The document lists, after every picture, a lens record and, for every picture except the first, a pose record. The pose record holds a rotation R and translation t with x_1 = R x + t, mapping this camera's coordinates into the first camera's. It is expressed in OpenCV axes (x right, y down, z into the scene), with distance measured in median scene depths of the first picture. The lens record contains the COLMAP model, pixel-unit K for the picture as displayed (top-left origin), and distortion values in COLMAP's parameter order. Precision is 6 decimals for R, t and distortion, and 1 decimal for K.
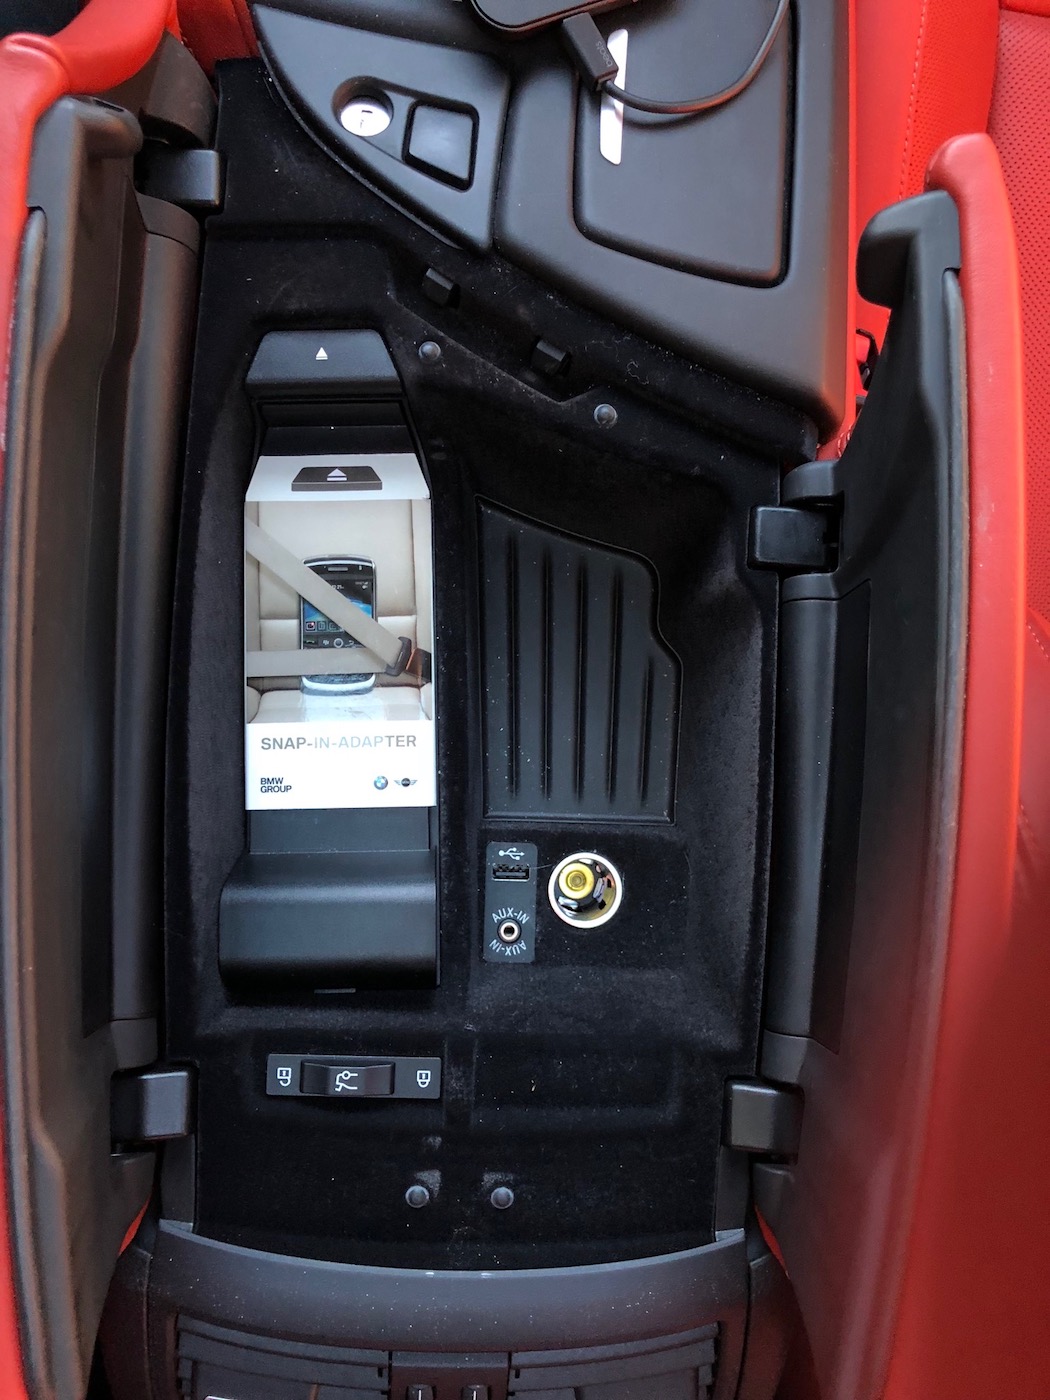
lens RADIAL K [[1124.9, 0, 525.0], [0, 1124.9, 700.0], [0, 0, 1]] dist [-0.001547, -0.008242]
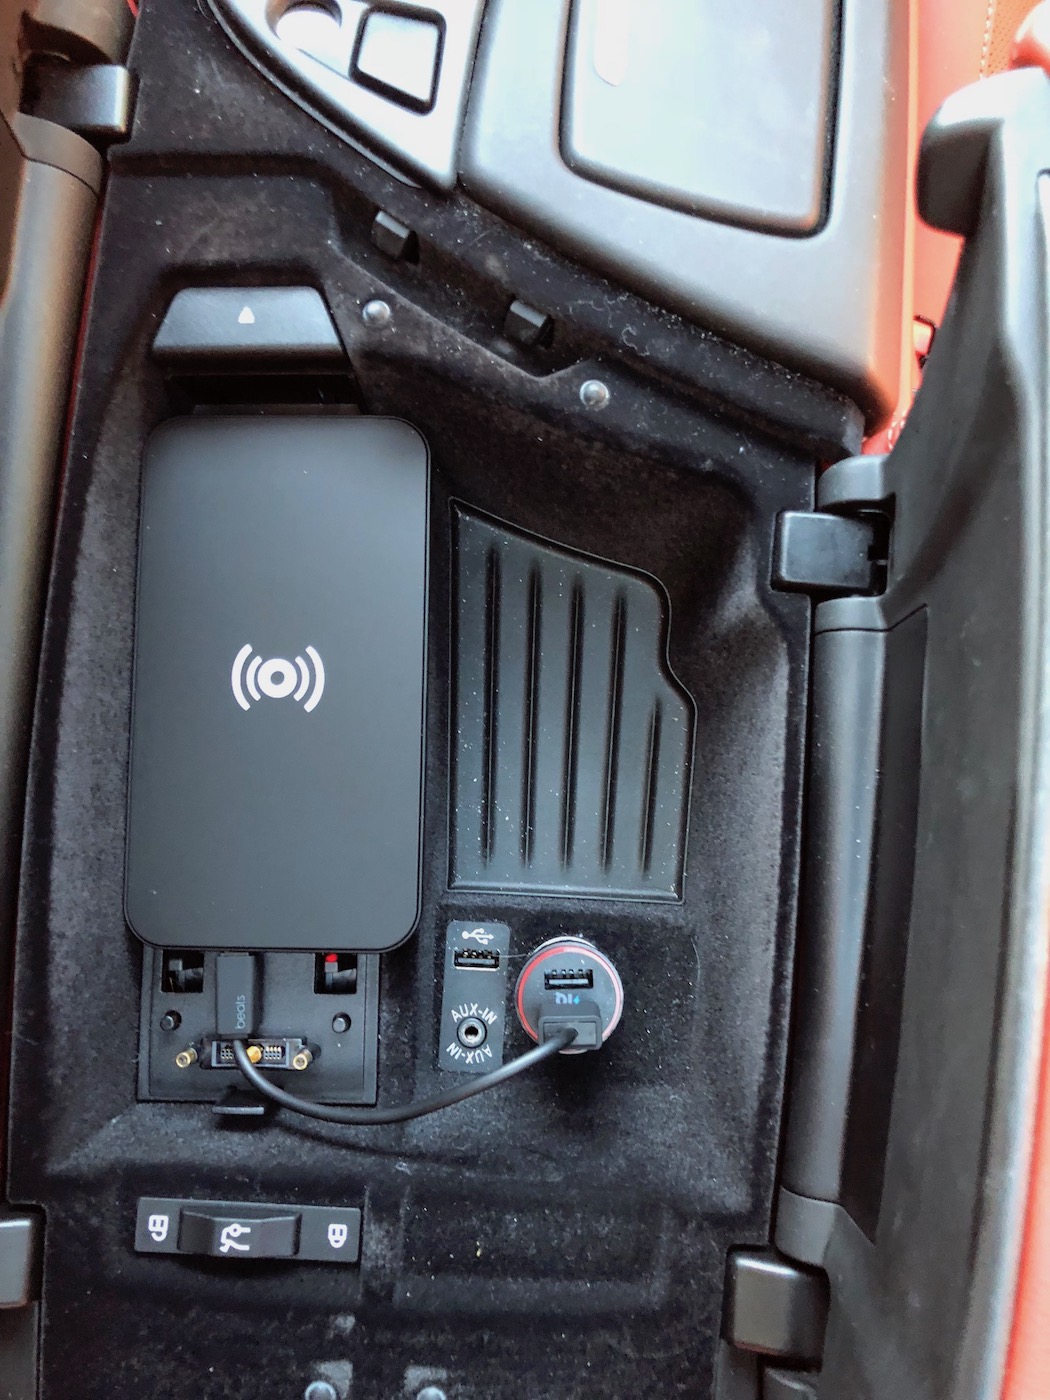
lens RADIAL K [[1174.7, 0, 525.0], [0, 1174.7, 700.0], [0, 0, 1]] dist [-0.010745, 0.013148]
pose [[0.999188, 0.021968, -0.033775, 0.055225], [-0.022903, 0.999358, -0.027549, -0.012970], [0.033149, 0.028300, 0.999050, 0.174381]]
